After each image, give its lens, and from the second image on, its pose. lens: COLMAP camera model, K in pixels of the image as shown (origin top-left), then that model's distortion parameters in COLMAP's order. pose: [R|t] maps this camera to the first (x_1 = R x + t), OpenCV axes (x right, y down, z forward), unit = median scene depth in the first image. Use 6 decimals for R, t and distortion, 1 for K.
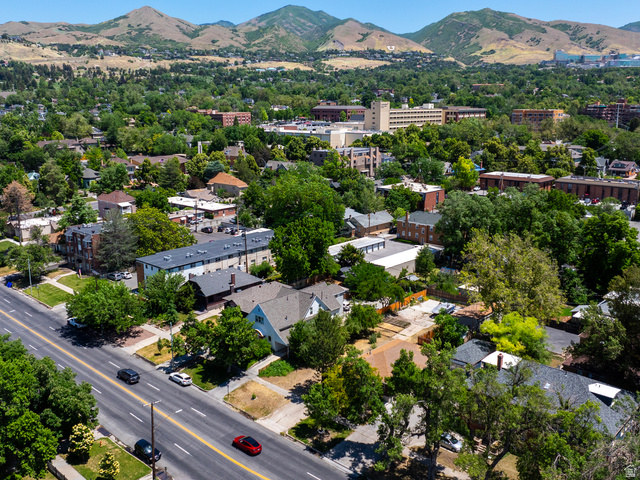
lens RADIAL K [[620.0, 0, 303.9], [0, 620.0, 224.8], [0, 0, 1]] dist [-0.004877, -0.032959]
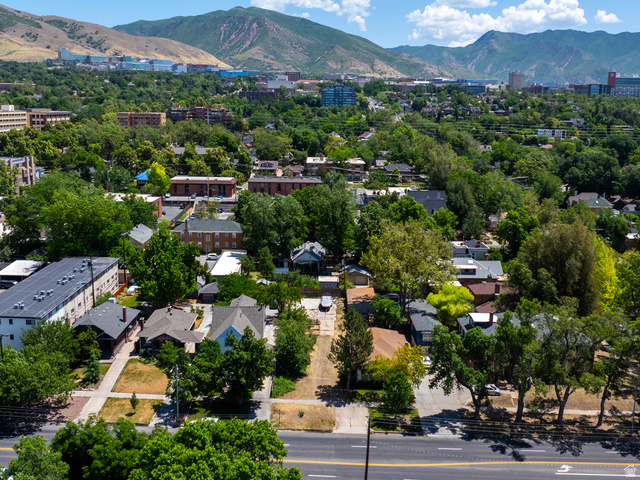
lens RADIAL K [[682.7, 0, 311.4], [0, 682.7, 238.6], [0, 0, 1]] dist [-0.007001, -0.030555]
pose [[0.730170, -0.116001, 0.673346, -0.145502], [0.116781, 0.992170, 0.044290, -0.006595], [-0.673211, 0.046295, 0.738000, 0.040535]]
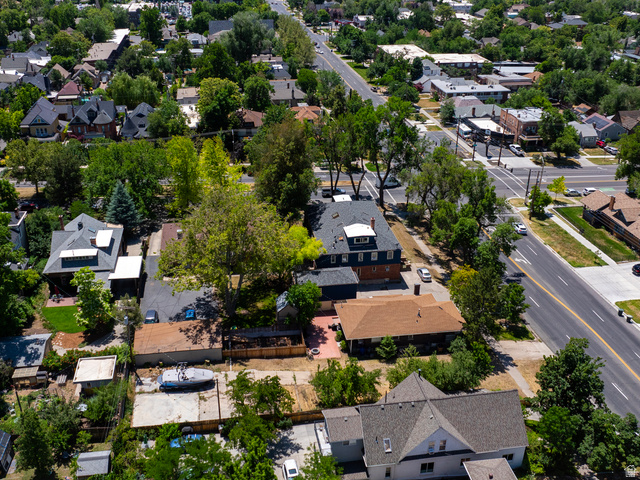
lens RADIAL K [[620.0, 0, 303.9], [0, 620.0, 224.8], [0, 0, 1]] dist [-0.004877, -0.032959]
pose [[-0.791473, -0.269975, 0.548346, -0.044478], [0.113802, 0.816376, 0.566198, -0.087538], [-0.600516, 0.510533, -0.615416, 0.322389]]
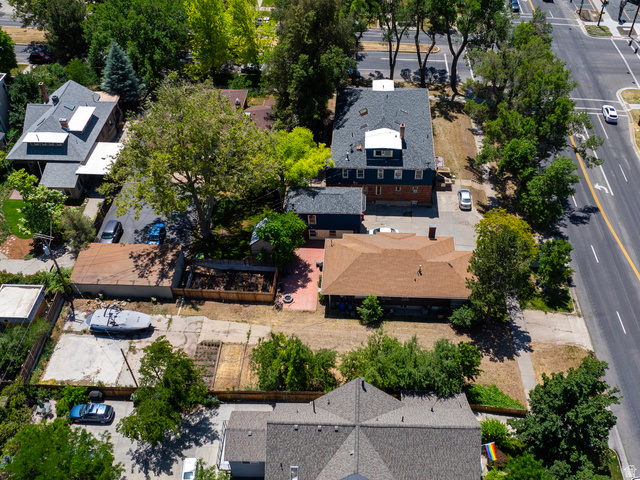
lens RADIAL K [[623.7, 0, 356.6], [0, 623.7, 241.7], [0, 0, 1]] dist [0.014714, -0.090584]
pose [[-0.671656, -0.517133, 0.530521, -0.041877], [0.139603, 0.614915, 0.776139, -0.077624], [-0.727591, 0.595360, -0.340818, 0.258804]]
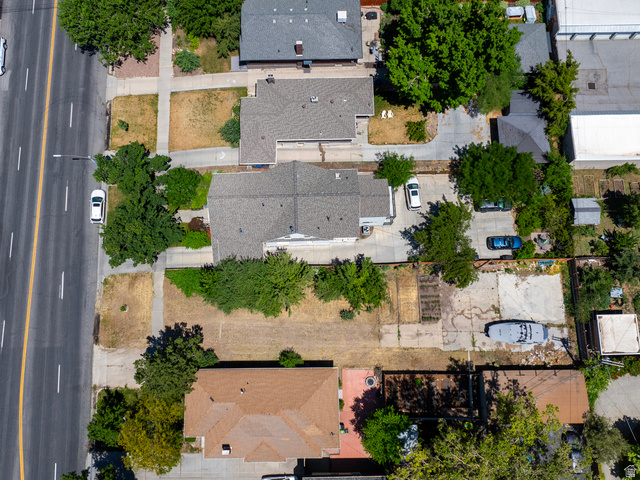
lens RADIAL K [[620.0, 0, 303.9], [0, 620.0, 224.8], [0, 0, 1]] dist [-0.004877, -0.032959]
pose [[0.704147, 0.690334, -0.166180, 0.029372], [-0.117868, 0.344432, 0.931383, -0.111274], [0.700203, -0.636243, 0.323900, 0.190324]]
